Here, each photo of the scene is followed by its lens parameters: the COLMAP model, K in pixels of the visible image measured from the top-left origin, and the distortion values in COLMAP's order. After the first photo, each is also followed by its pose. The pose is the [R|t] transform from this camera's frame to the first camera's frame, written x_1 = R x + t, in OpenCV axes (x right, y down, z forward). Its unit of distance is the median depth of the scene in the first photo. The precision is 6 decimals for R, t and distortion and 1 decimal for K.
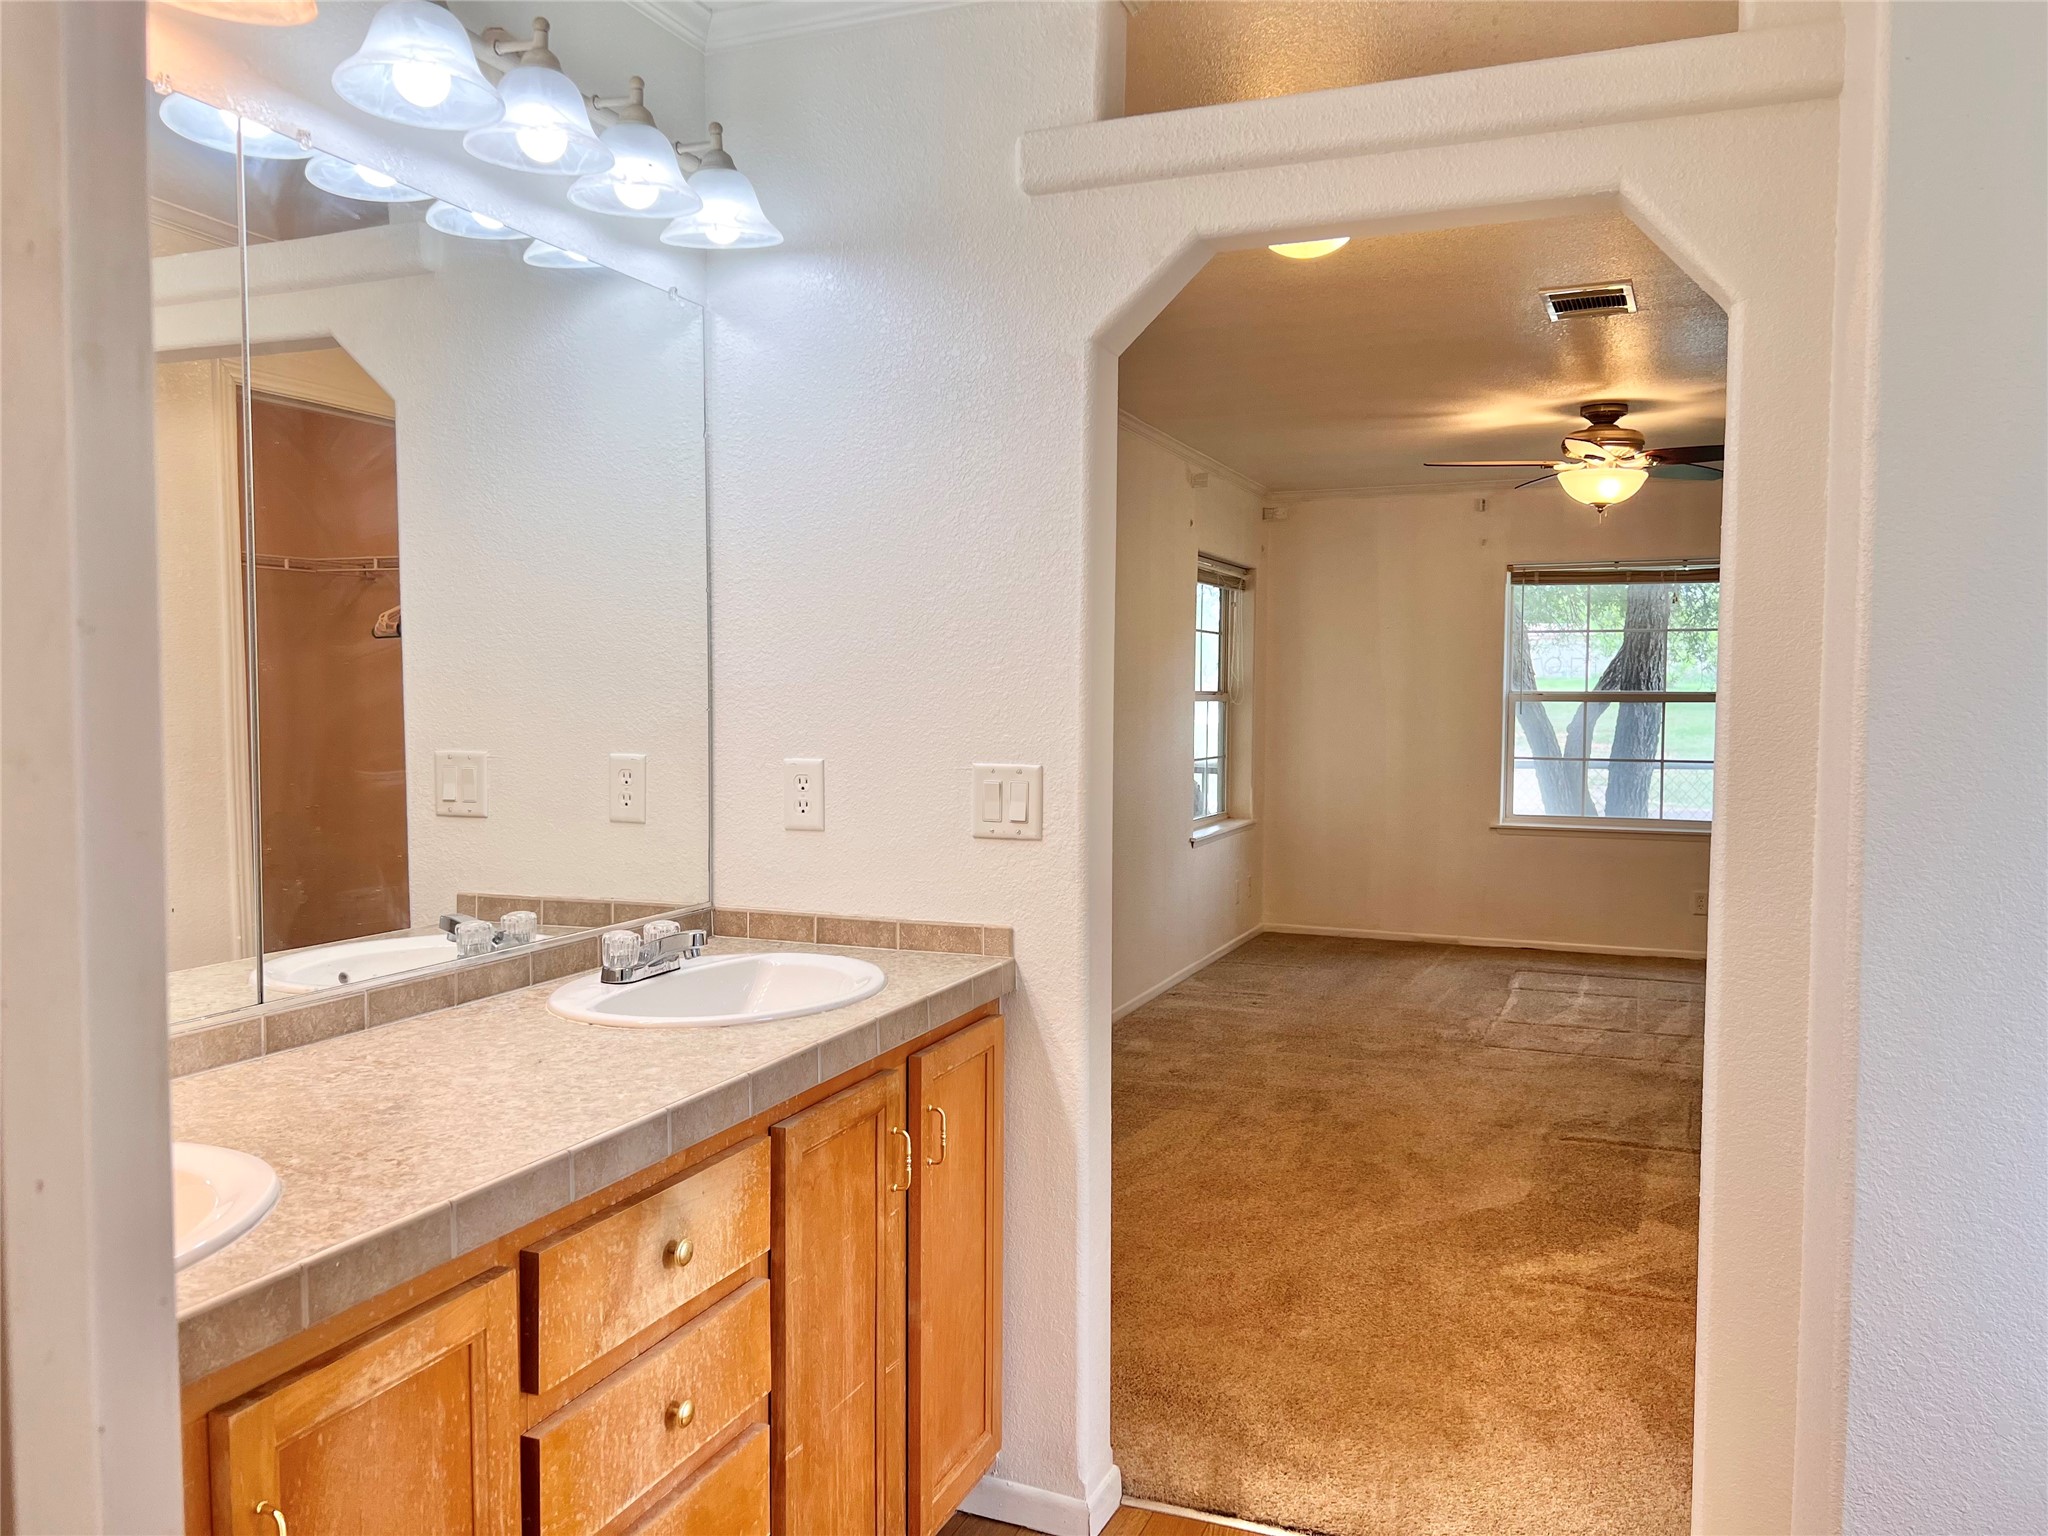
lens RADIAL K [[1535.4, 0, 1022.0], [0, 1535.4, 770.9], [0, 0, 1]] dist [0.062770, -0.056698]
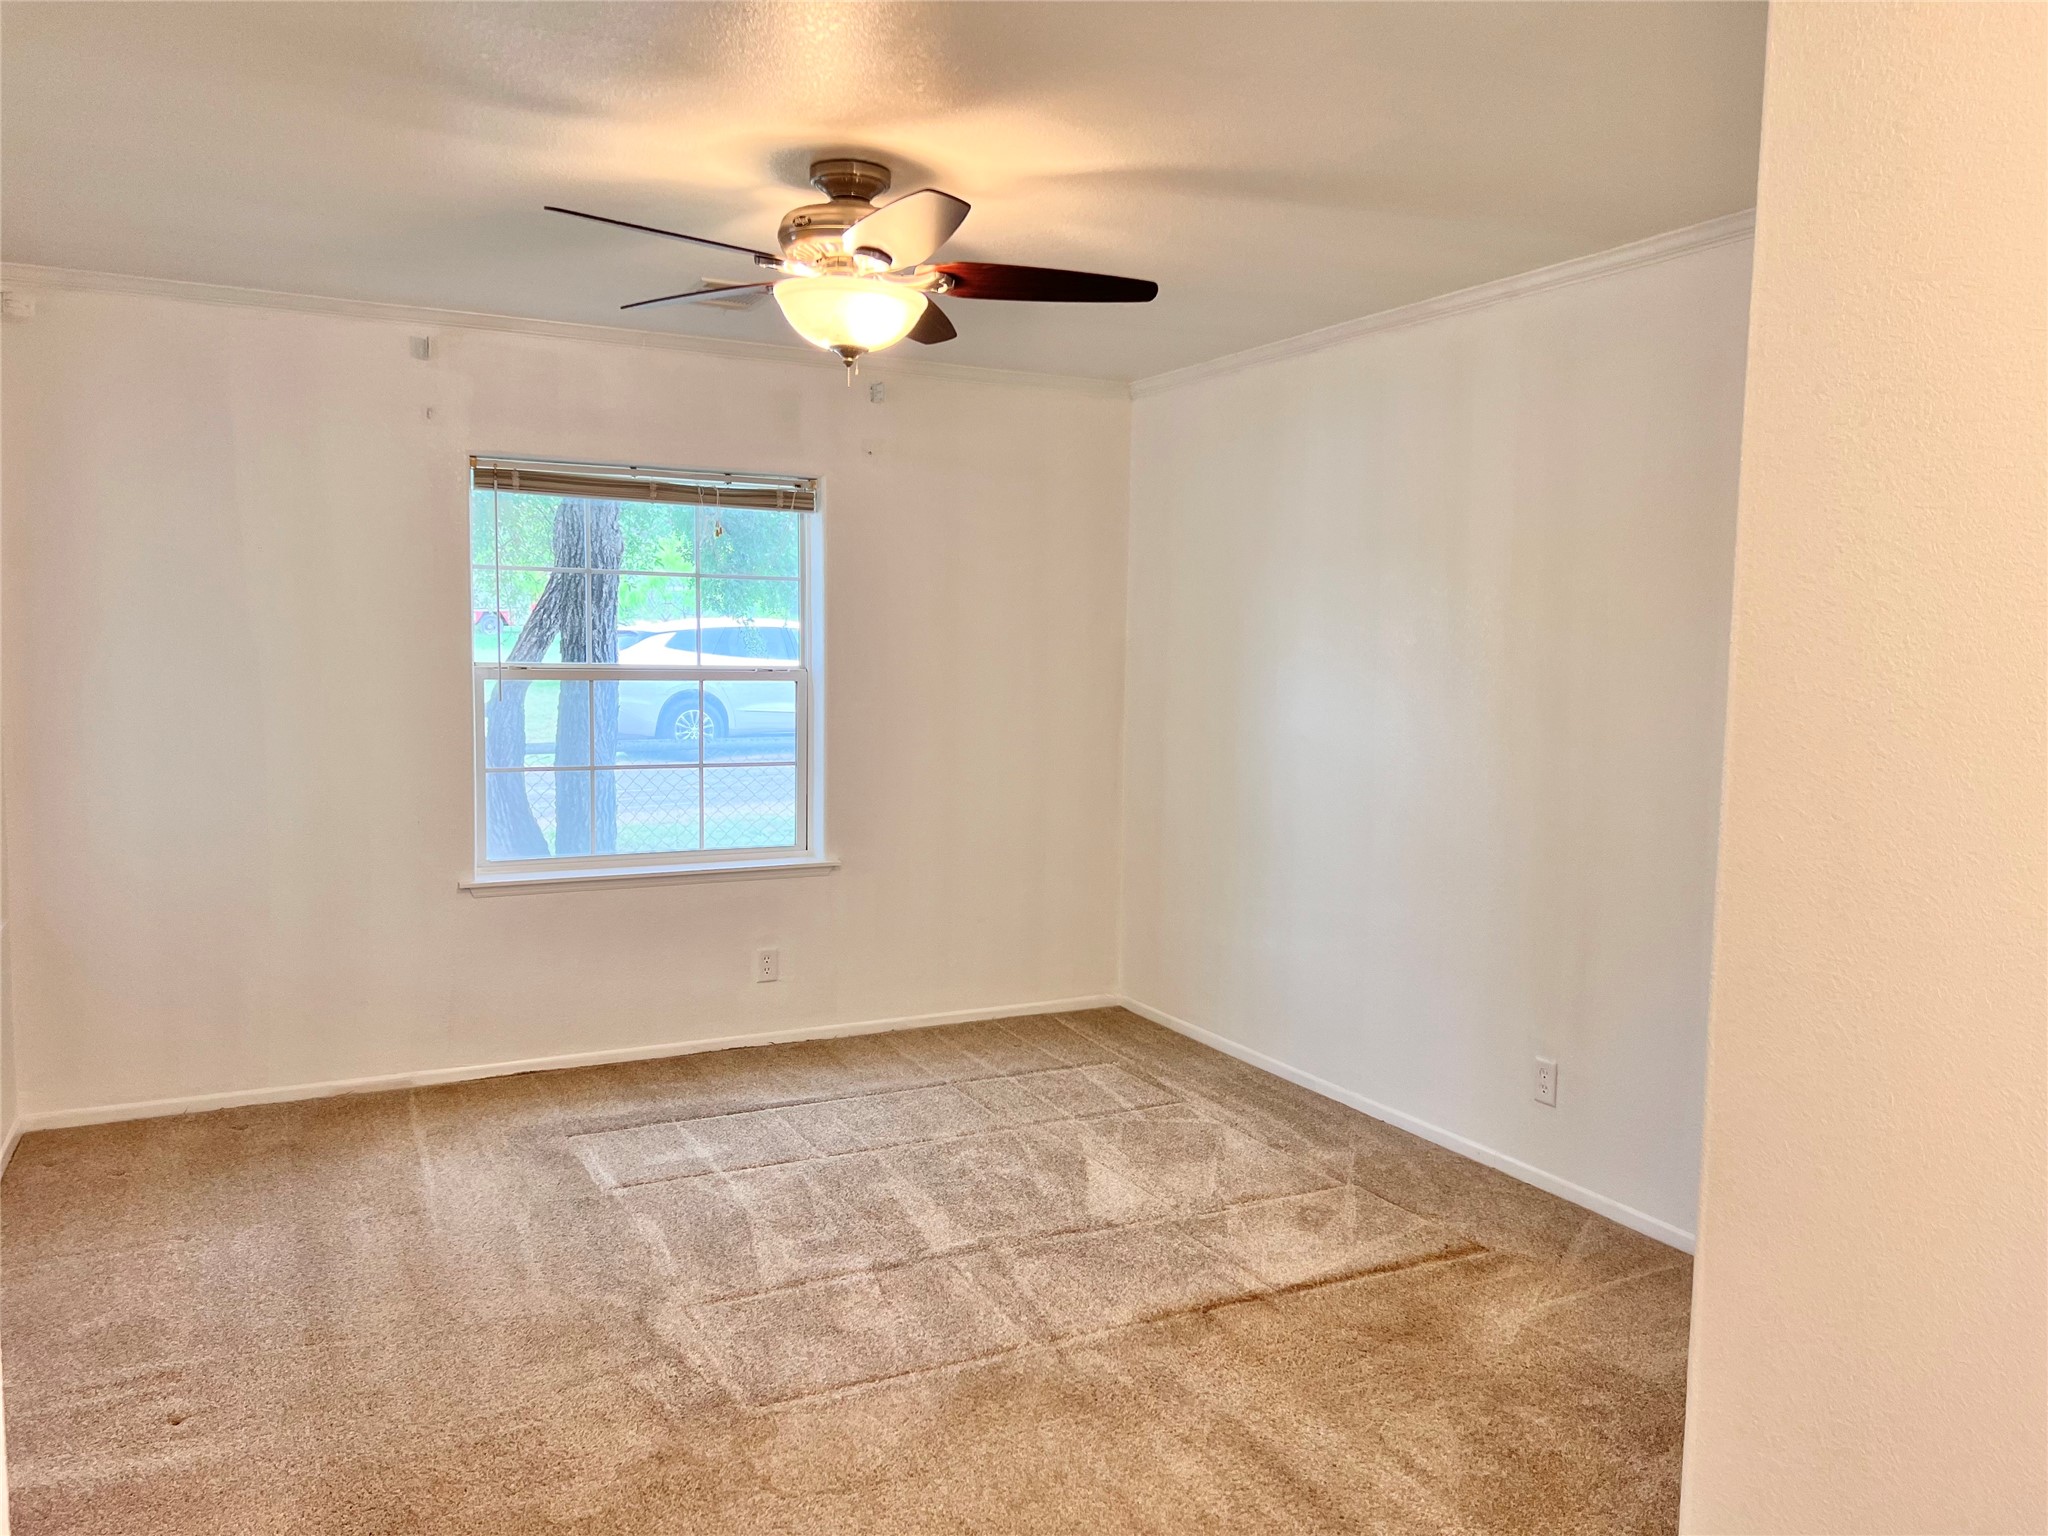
lens RADIAL K [[1535.4, 0, 1029.2], [0, 1535.4, 760.5], [0, 0, 1]] dist [0.062770, -0.056698]
pose [[0.654957, -0.054539, 0.753696, -0.007038], [0.027380, 0.998450, 0.048457, -0.037064], [-0.755170, -0.011101, 0.655435, 0.435094]]
